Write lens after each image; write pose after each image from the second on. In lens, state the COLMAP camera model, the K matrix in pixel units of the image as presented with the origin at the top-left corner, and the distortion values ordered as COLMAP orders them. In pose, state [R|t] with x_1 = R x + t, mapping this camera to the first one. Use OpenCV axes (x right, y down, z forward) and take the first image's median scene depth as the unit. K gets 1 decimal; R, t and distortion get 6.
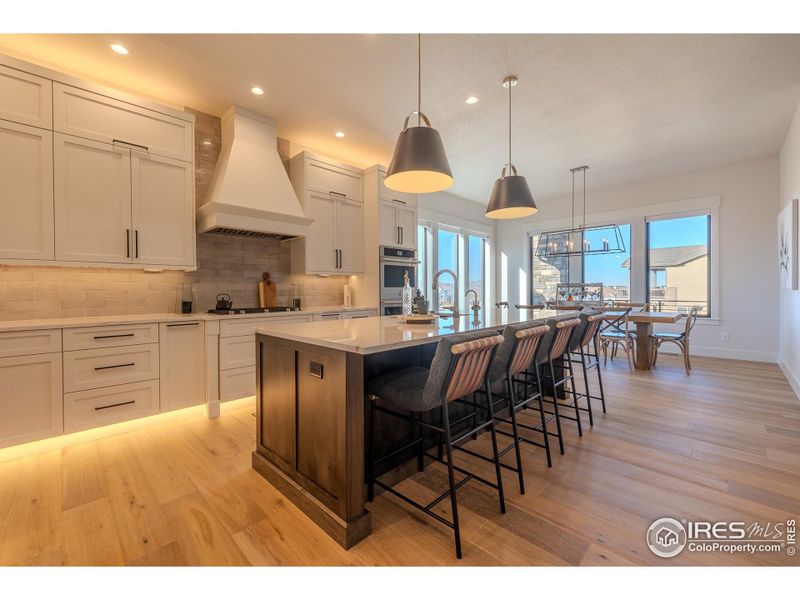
lens RADIAL K [[337.4, 0, 396.8], [0, 337.4, 293.4], [0, 0, 1]] dist [-0.002190, 0.000155]
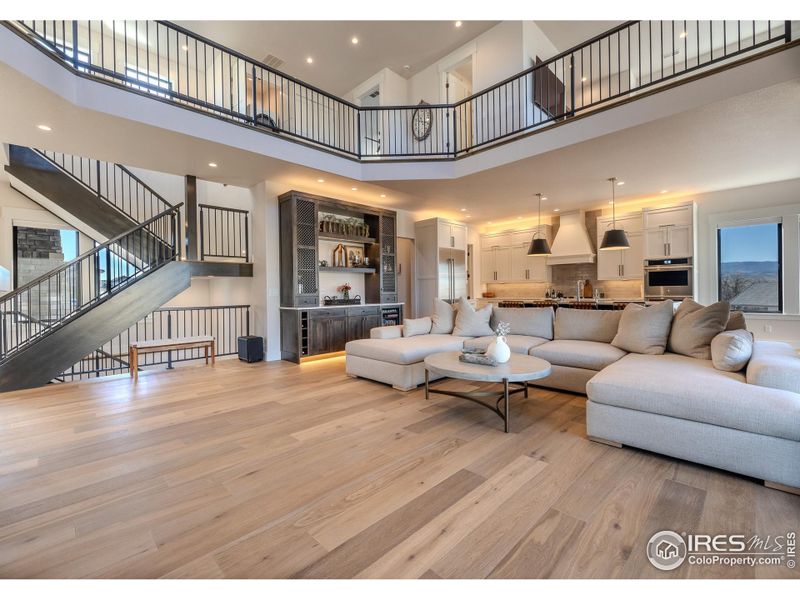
lens RADIAL K [[352.5, 0, 375.7], [0, 352.5, 295.4], [0, 0, 1]] dist [-0.002340, 0.000350]
pose [[-0.043866, 0.016956, -0.998894, 1.631392], [0.002119, 0.999855, 0.016880, -0.007012], [0.999035, -0.001376, -0.043896, -0.169332]]
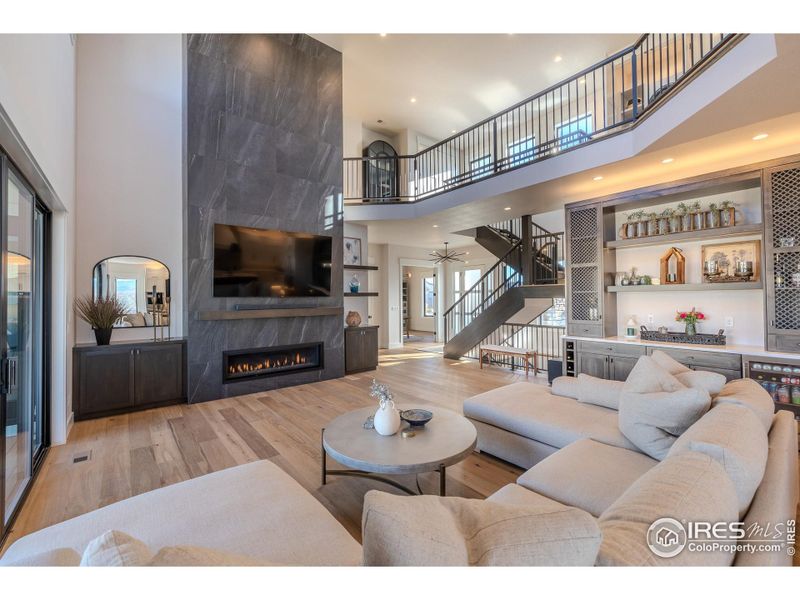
lens RADIAL K [[337.4, 0, 398.4], [0, 337.4, 292.9], [0, 0, 1]] dist [-0.002190, 0.000155]
pose [[-0.994344, 0.014471, 0.105218, 0.791475], [0.014320, 0.999895, -0.002187, -0.083274], [-0.105239, -0.000668, -0.994447, 0.617997]]
